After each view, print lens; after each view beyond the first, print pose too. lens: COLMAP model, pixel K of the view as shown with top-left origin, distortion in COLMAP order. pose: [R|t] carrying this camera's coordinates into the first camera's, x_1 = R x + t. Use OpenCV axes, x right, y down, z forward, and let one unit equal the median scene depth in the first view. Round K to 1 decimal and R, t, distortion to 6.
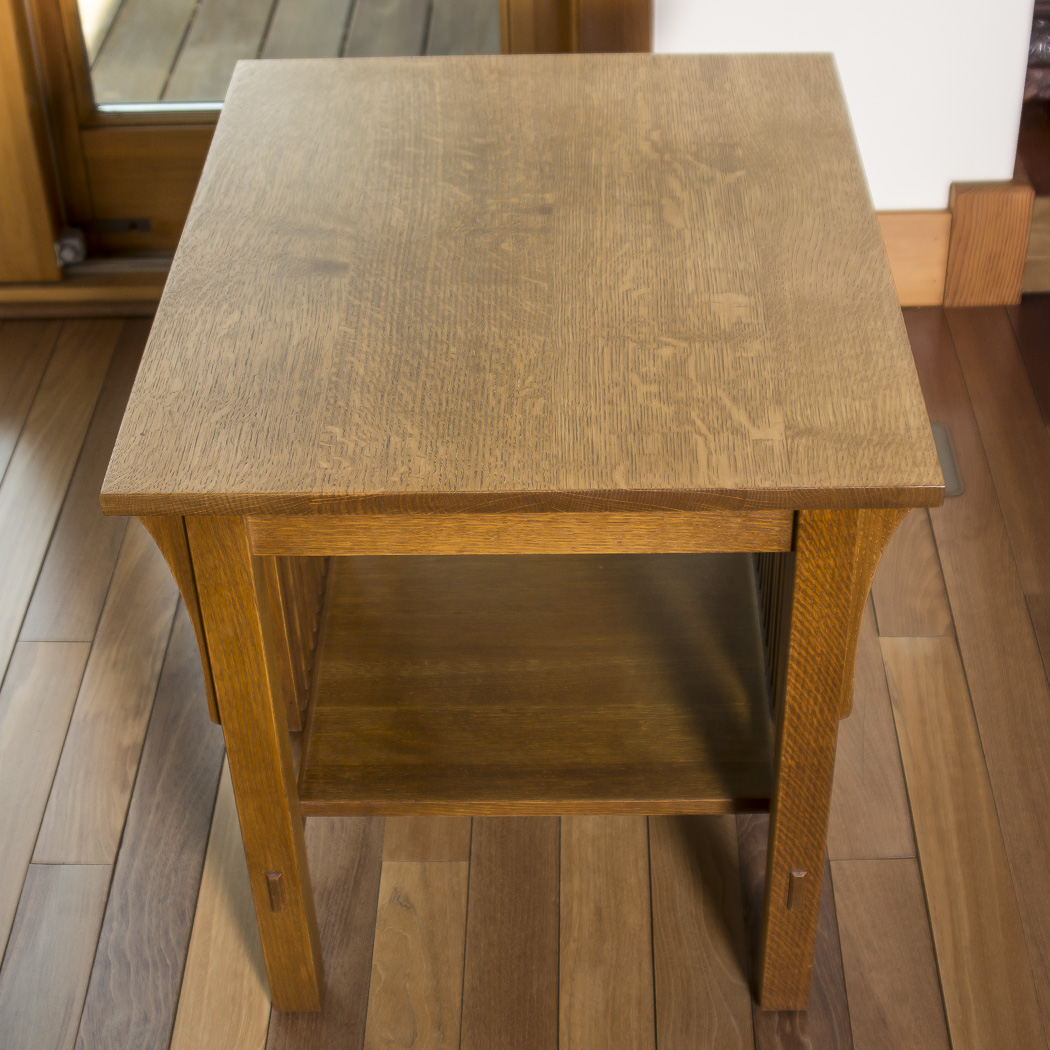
lens RADIAL K [[1928.1, 0, 525.0], [0, 1928.1, 525.0], [0, 0, 1]] dist [-0.164334, 0.065368]
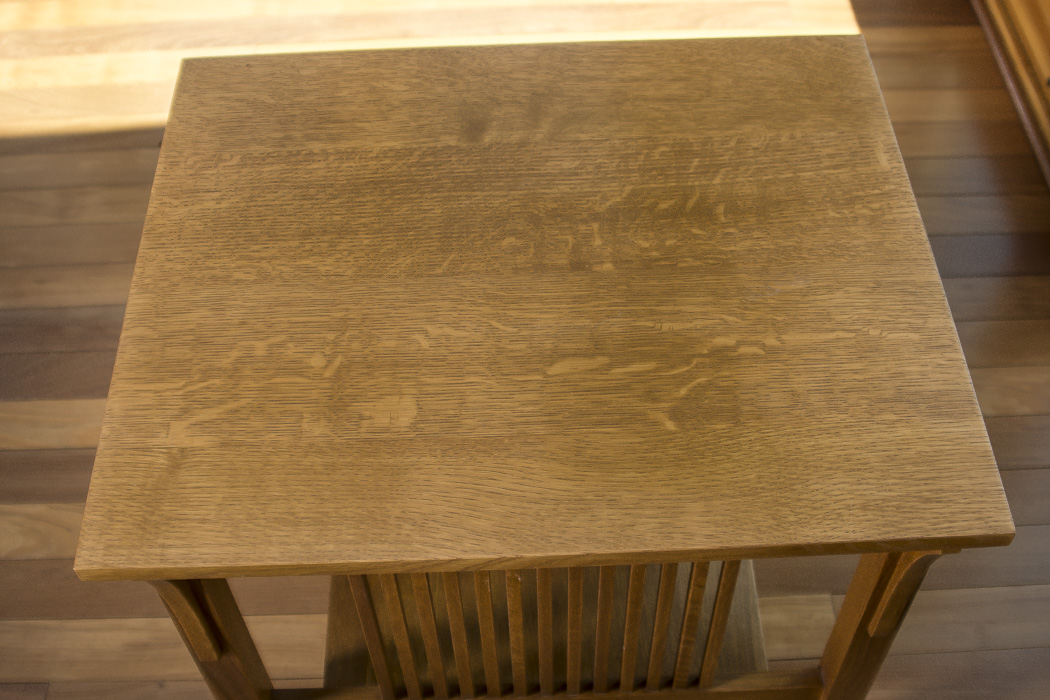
lens RADIAL K [[1291.6, 0, 525.0], [0, 1291.6, 350.0], [0, 0, 1]] dist [-0.172955, 0.137227]
pose [[0.049134, 0.796758, -0.602298, 0.501041], [-0.612160, 0.500510, 0.612168, -0.597191], [0.789206, 0.338624, 0.512336, 0.717185]]
